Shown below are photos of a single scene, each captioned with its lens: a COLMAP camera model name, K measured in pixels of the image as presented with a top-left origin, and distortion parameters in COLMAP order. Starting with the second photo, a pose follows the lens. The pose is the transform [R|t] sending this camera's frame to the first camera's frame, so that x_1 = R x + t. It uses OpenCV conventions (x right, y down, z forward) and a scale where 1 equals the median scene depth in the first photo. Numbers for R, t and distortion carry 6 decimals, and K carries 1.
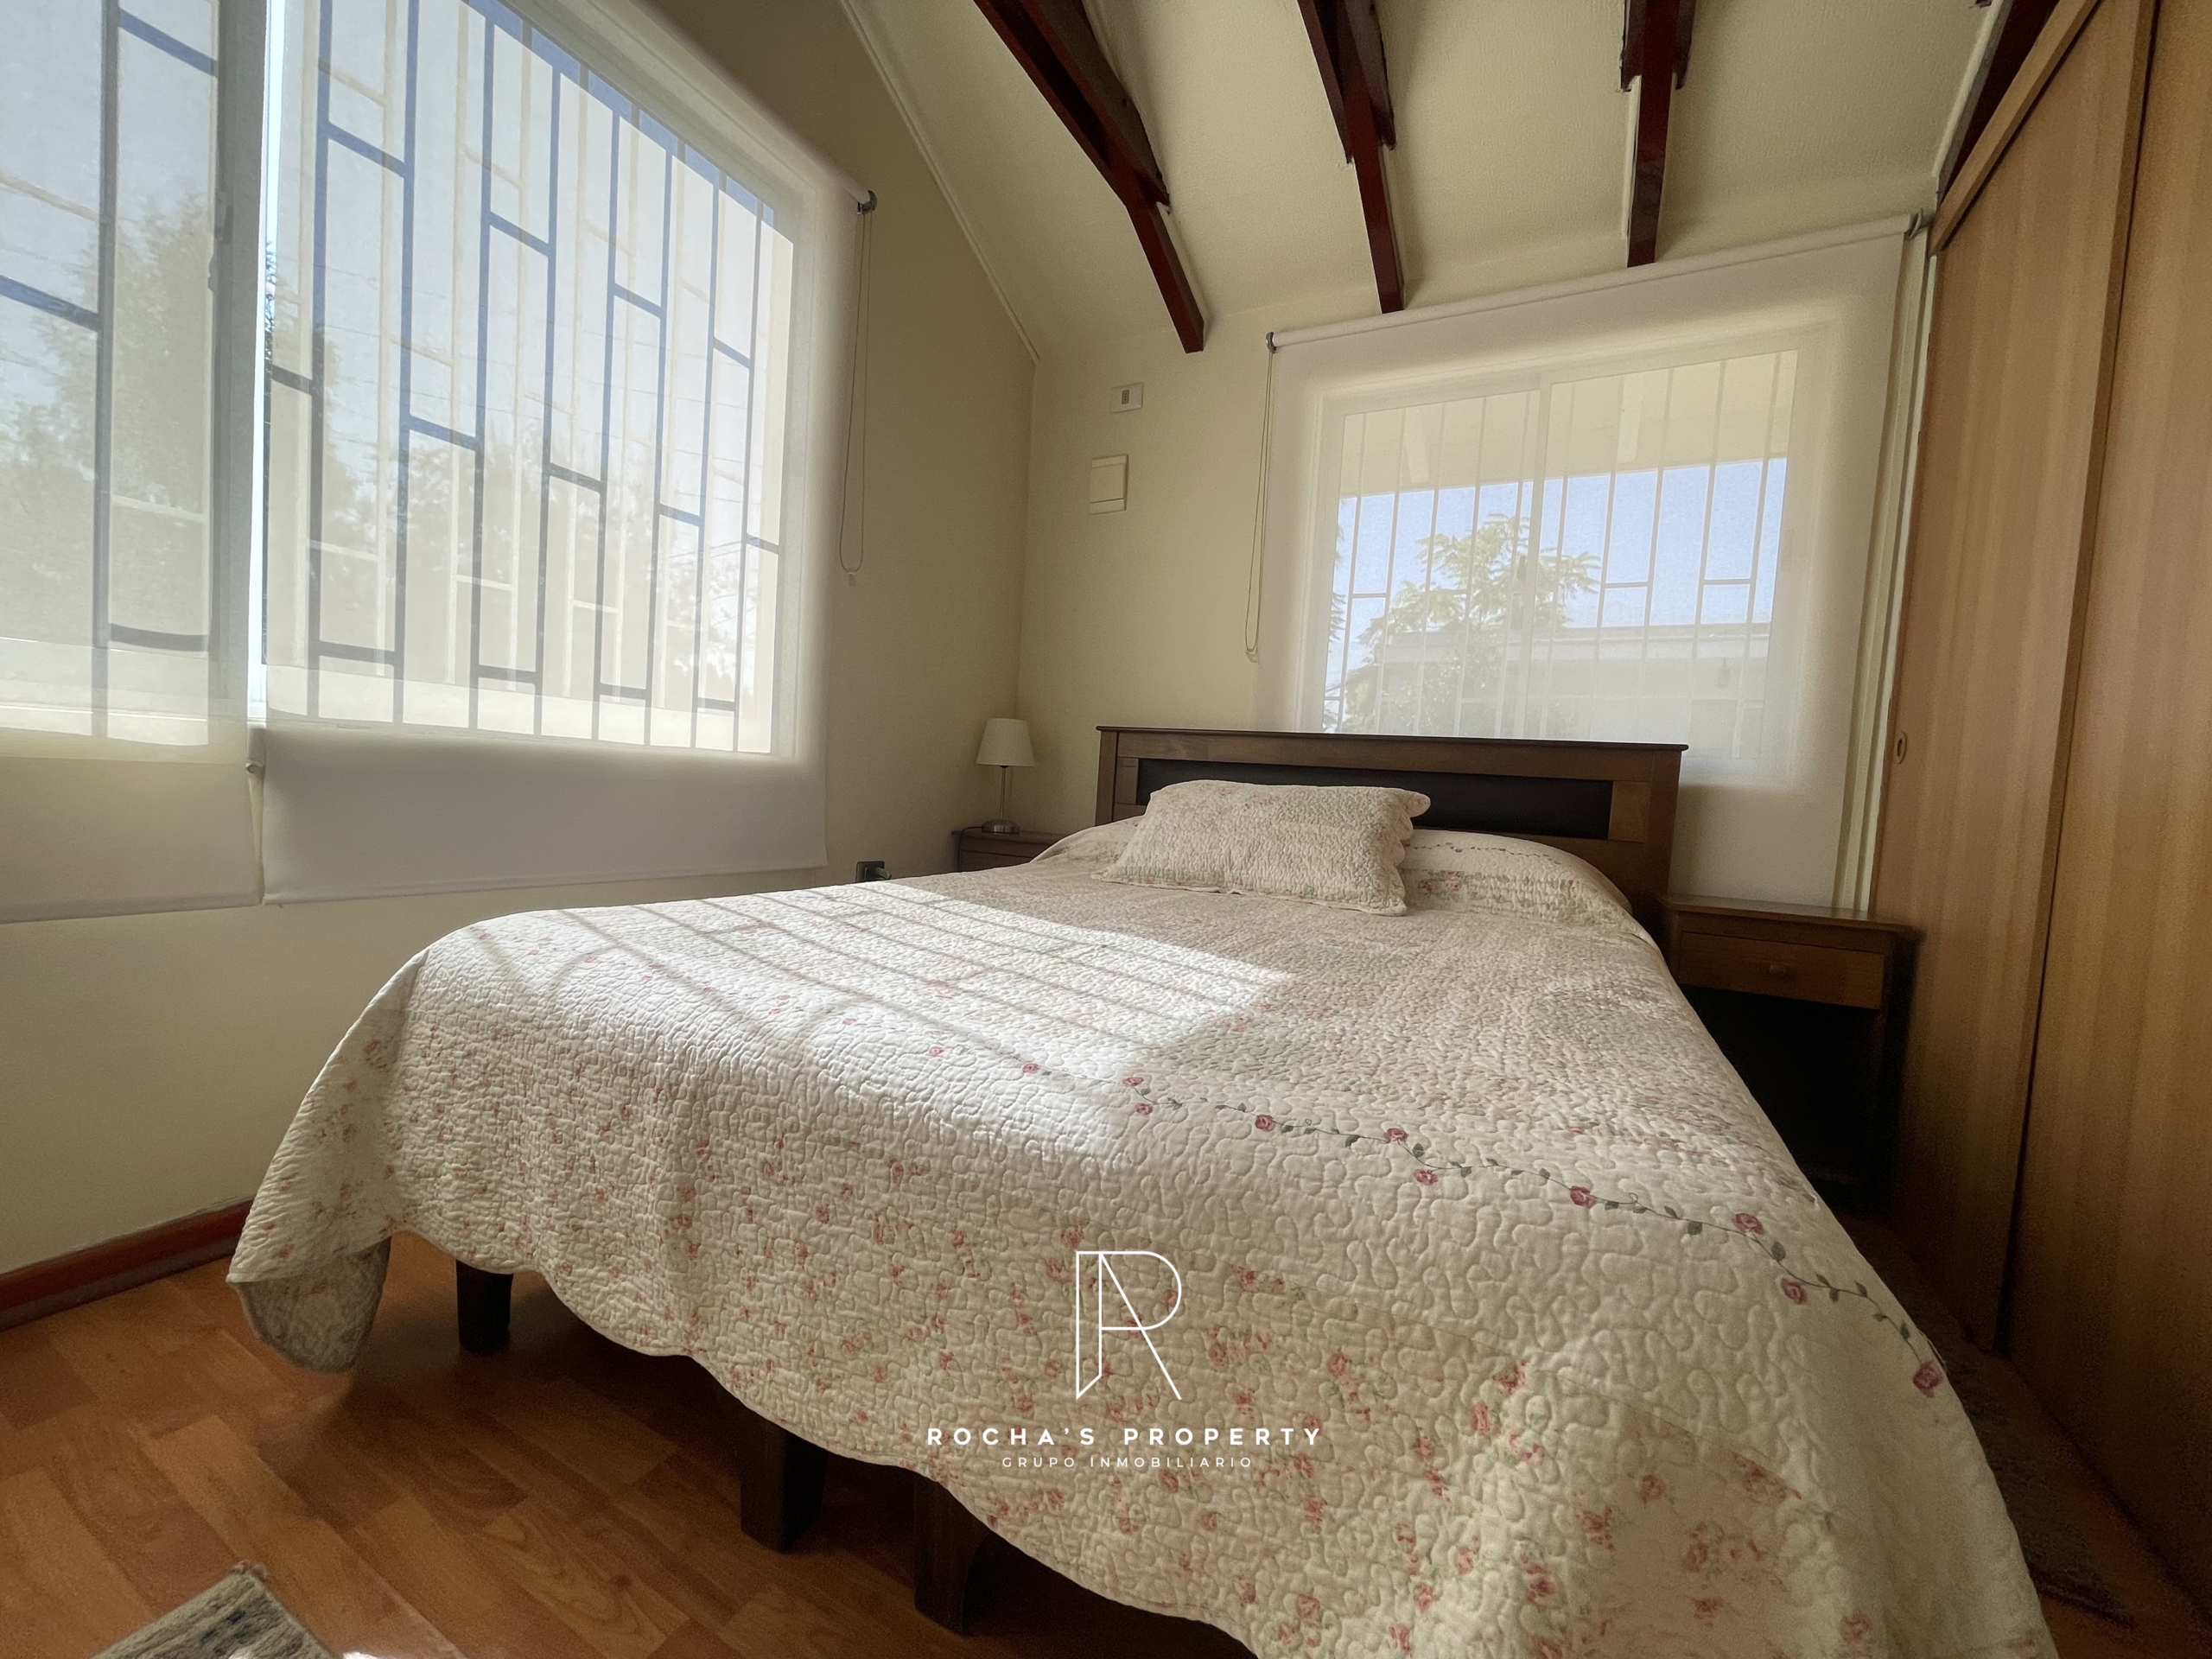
lens RADIAL K [[882.0, 0, 1106.0], [0, 882.0, 829.5], [0, 0, 1]] dist [-0.002542, -0.000195]
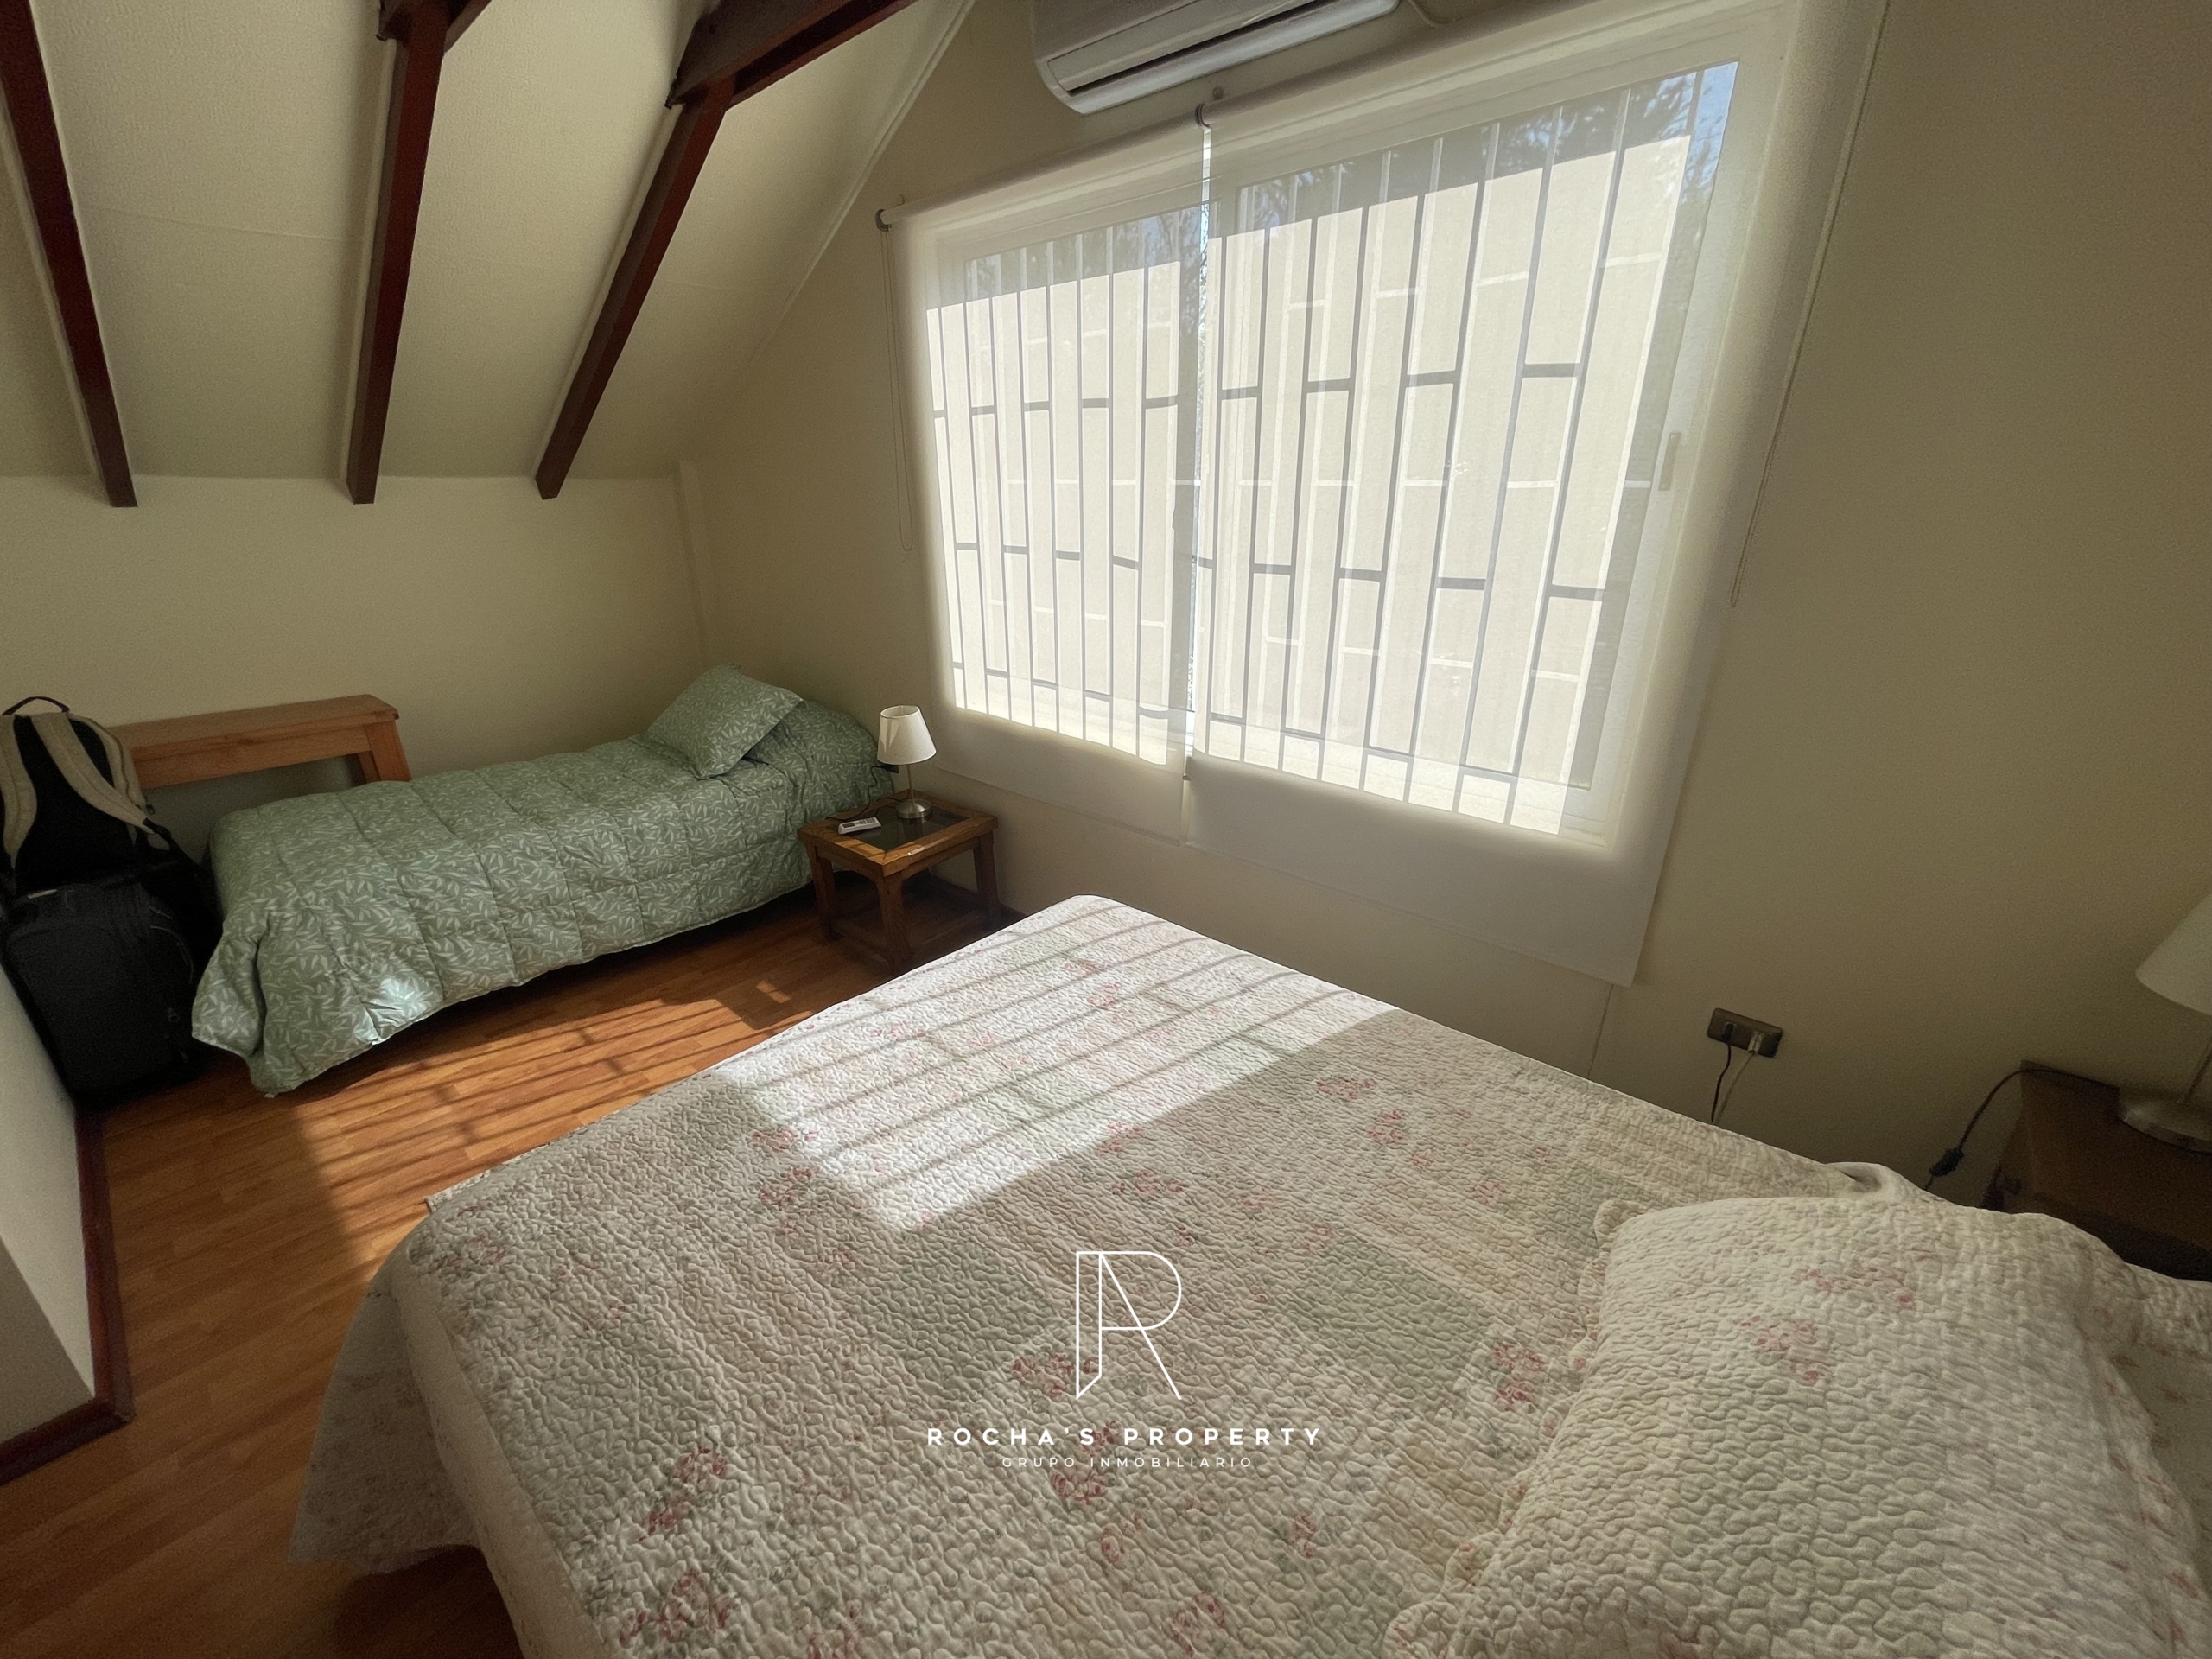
lens RADIAL K [[882.0, 0, 1106.0], [0, 882.0, 829.5], [0, 0, 1]] dist [-0.002542, -0.000195]
pose [[-0.234401, 0.284003, -0.929730, 0.795293], [-0.077393, 0.947888, 0.309061, -0.495314], [0.969054, 0.144399, -0.200206, 1.141234]]
